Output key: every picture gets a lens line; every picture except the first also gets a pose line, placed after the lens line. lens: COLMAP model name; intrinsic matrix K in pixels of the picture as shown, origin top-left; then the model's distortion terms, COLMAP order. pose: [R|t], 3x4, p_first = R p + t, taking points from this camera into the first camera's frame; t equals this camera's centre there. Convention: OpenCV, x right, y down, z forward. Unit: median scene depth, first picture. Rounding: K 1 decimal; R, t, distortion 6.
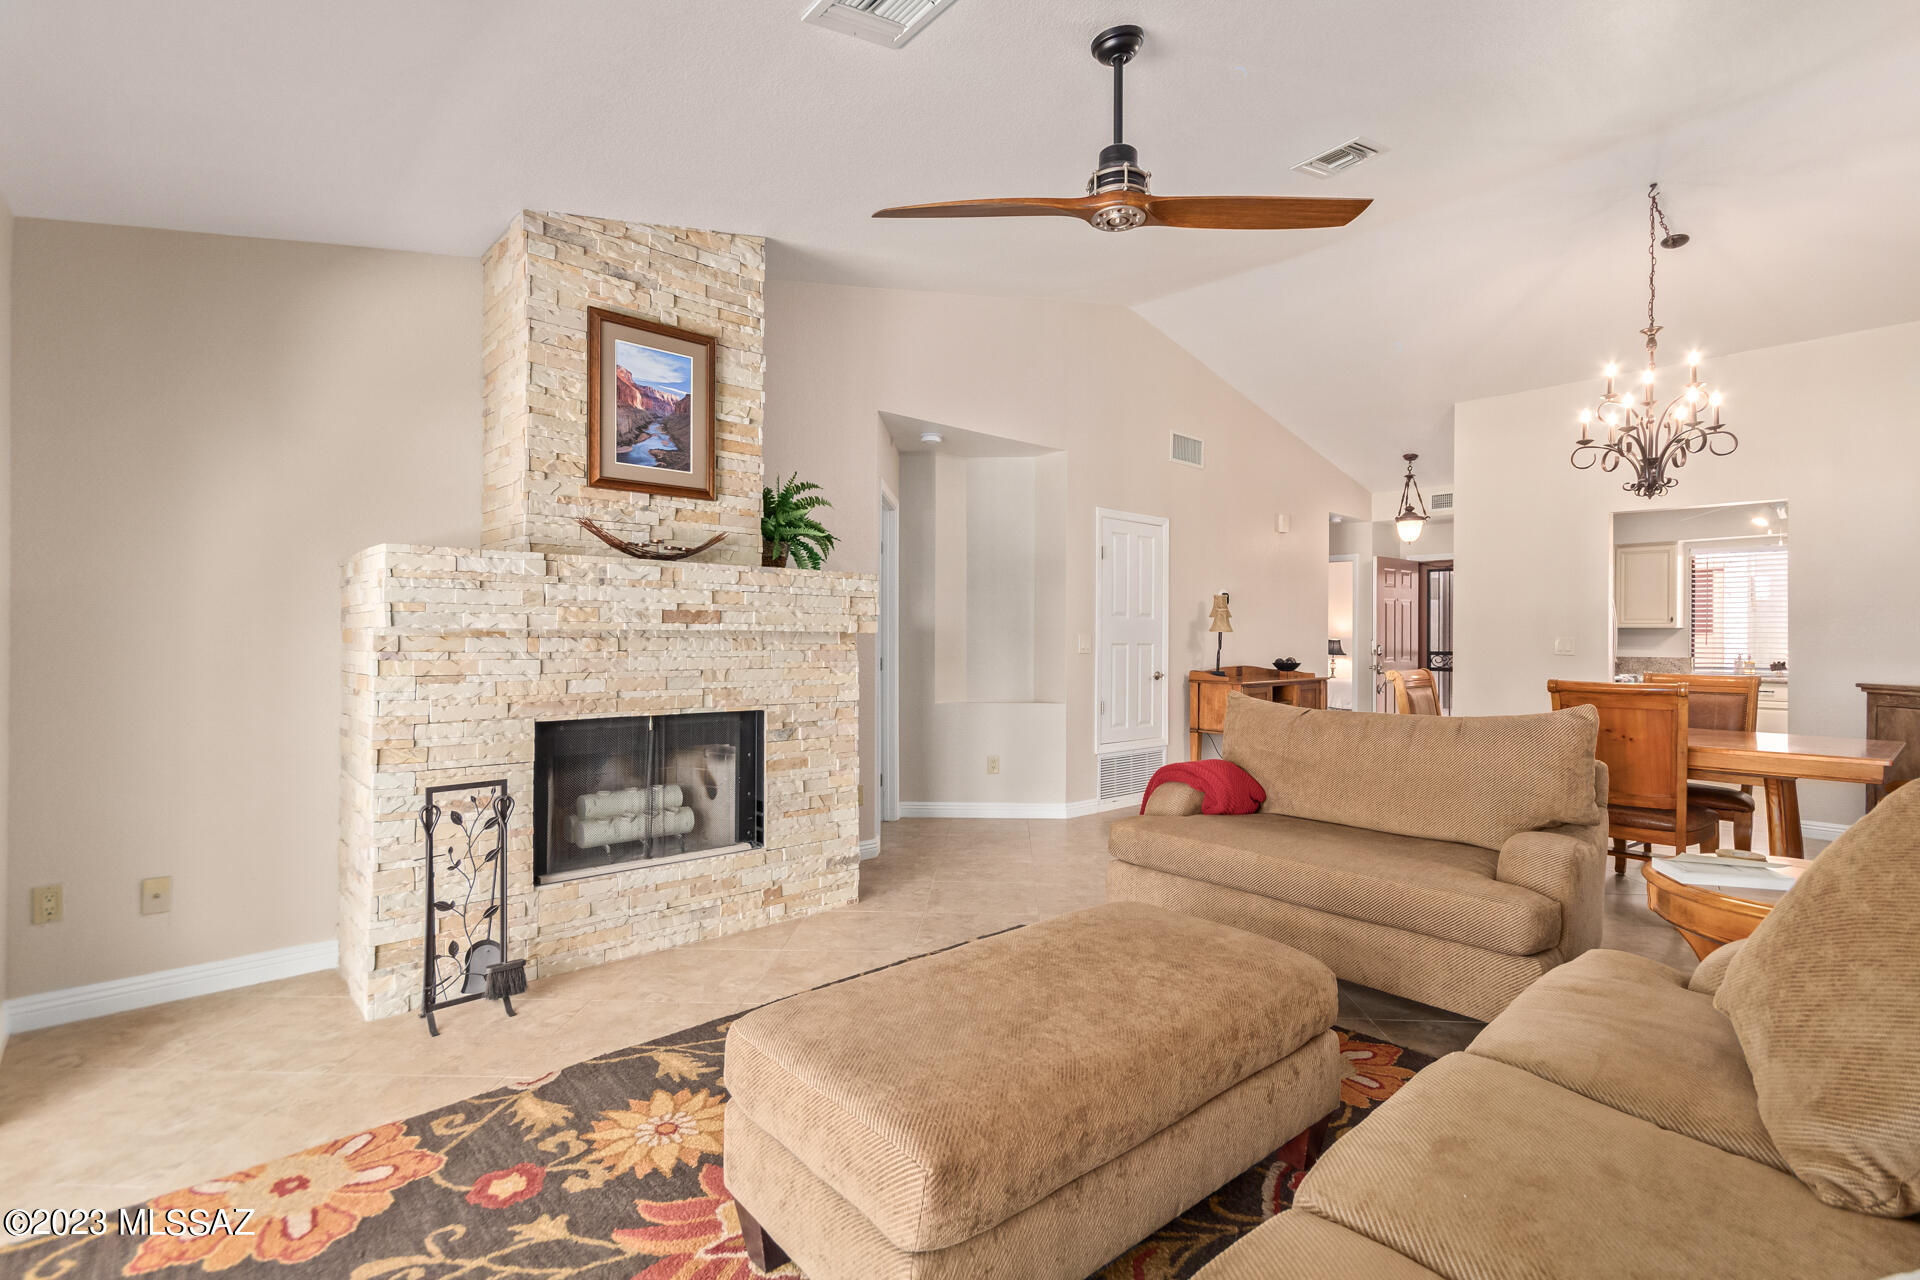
lens RADIAL K [[891.9, 0, 967.2], [0, 891.9, 638.0], [0, 0, 1]] dist [0.010175, 0.000840]
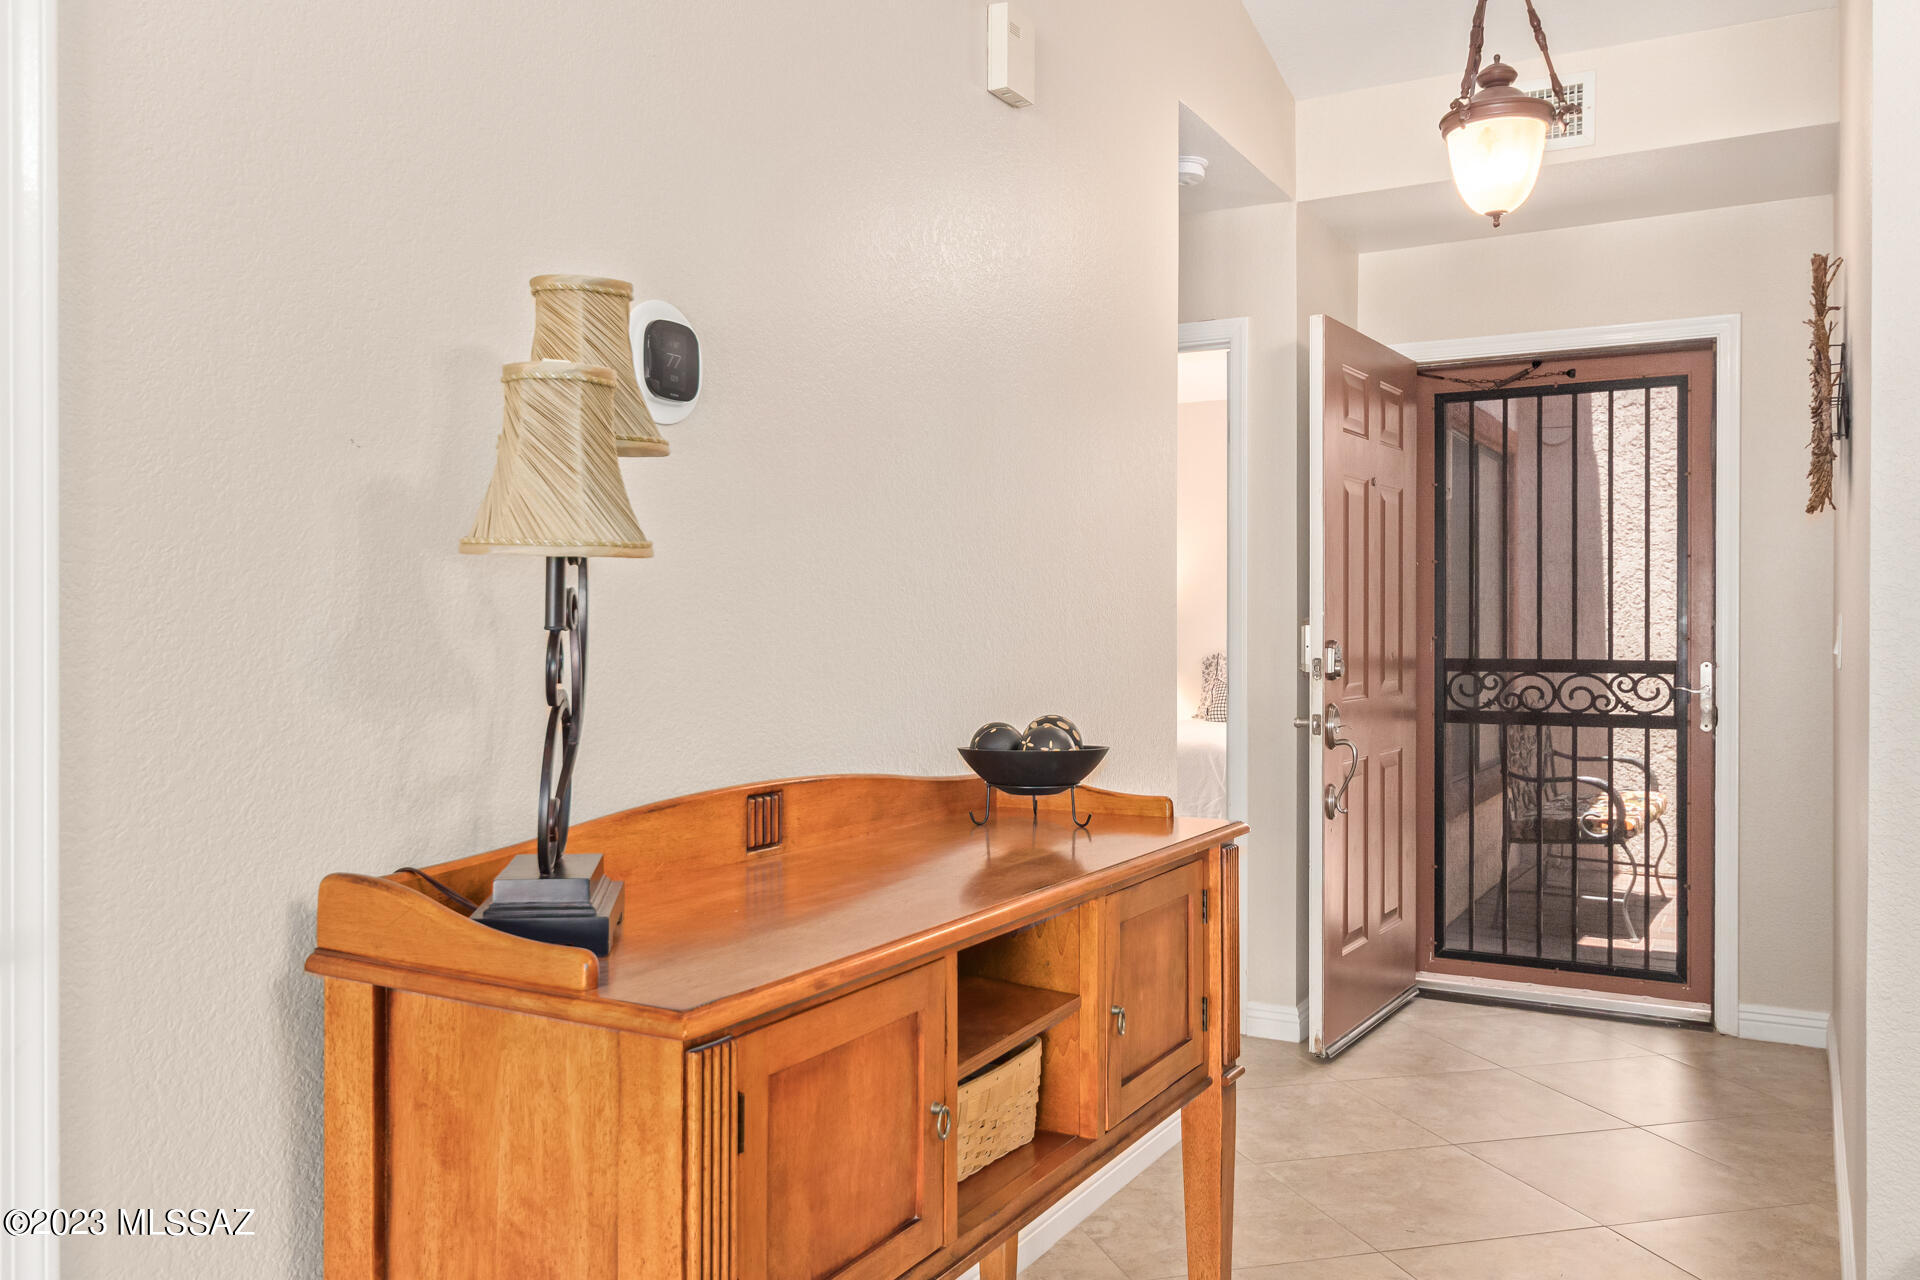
lens RADIAL K [[1474.0, 0, 960.0], [0, 1474.0, 640.0], [0, 0, 1]] dist [-0.000004, -0.000029]
pose [[0.946052, -0.009115, 0.323887, 0.243466], [0.006567, 0.999938, 0.008957, 0.002966], [-0.323948, -0.006347, 0.946053, 0.711207]]
